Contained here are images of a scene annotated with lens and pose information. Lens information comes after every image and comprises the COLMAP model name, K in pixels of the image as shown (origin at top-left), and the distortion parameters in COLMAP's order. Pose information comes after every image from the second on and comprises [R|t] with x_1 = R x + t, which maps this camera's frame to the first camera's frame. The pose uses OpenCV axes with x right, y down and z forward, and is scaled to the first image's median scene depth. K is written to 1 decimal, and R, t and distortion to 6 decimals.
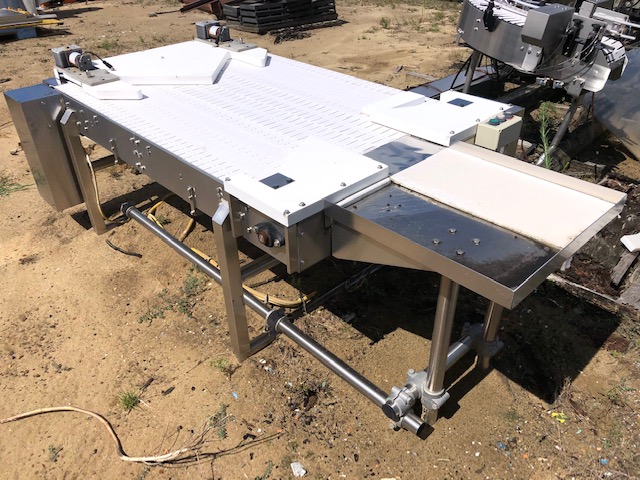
lens RADIAL K [[526.4, 0, 320.0], [0, 526.4, 240.0], [0, 0, 1]] dist [0.010526, 0.010305]
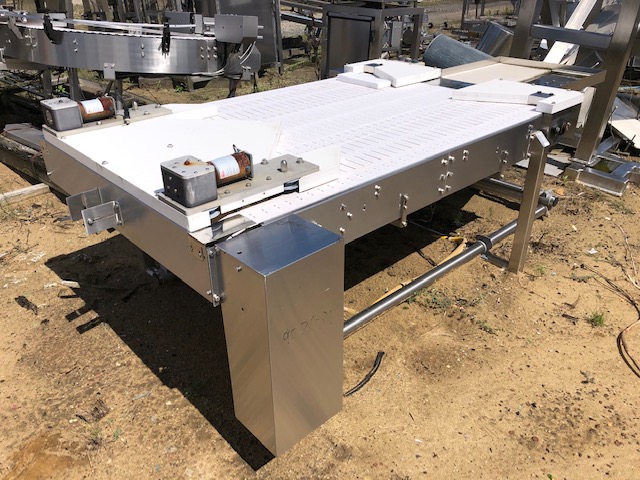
lens RADIAL K [[526.4, 0, 320.0], [0, 526.4, 240.0], [0, 0, 1]] dist [0.010526, 0.010305]
pose [[0.007419, -0.469382, 0.882964, -1.117283], [0.545992, 0.741652, 0.389673, -0.515985], [-0.837757, 0.479200, 0.261781, 0.965825]]
